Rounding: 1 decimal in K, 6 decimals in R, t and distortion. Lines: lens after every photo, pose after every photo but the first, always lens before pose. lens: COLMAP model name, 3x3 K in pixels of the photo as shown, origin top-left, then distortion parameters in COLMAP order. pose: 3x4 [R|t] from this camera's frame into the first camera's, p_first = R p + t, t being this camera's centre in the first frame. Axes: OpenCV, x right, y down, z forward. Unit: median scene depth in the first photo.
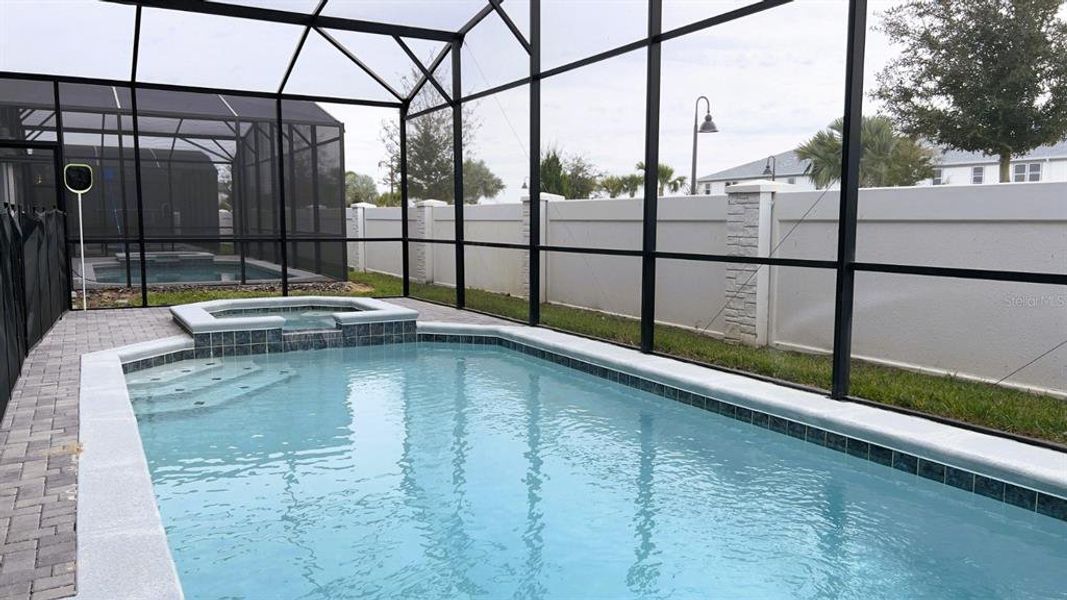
lens RADIAL K [[766.4, 0, 536.5], [0, 766.4, 301.0], [0, 0, 1]] dist [0.005846, 0.000489]
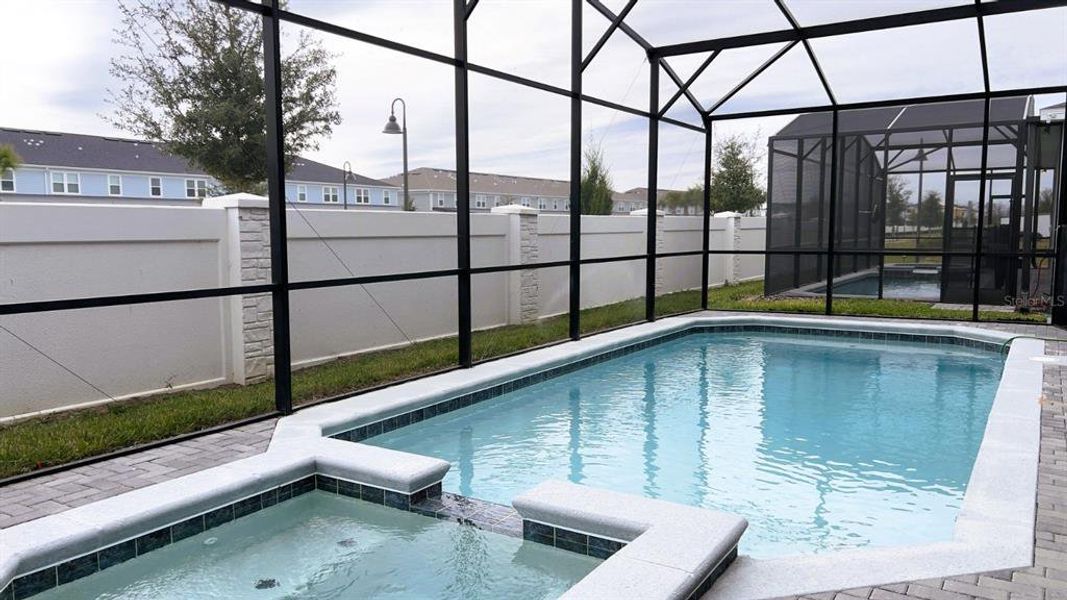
lens RADIAL K [[766.4, 0, 537.3], [0, 766.4, 300.4], [0, 0, 1]] dist [0.005846, 0.000489]
pose [[-0.466519, -0.069170, 0.881802, -0.815246], [0.100575, 0.986324, 0.130578, -0.147090], [-0.878774, 0.149604, -0.453182, 1.421525]]
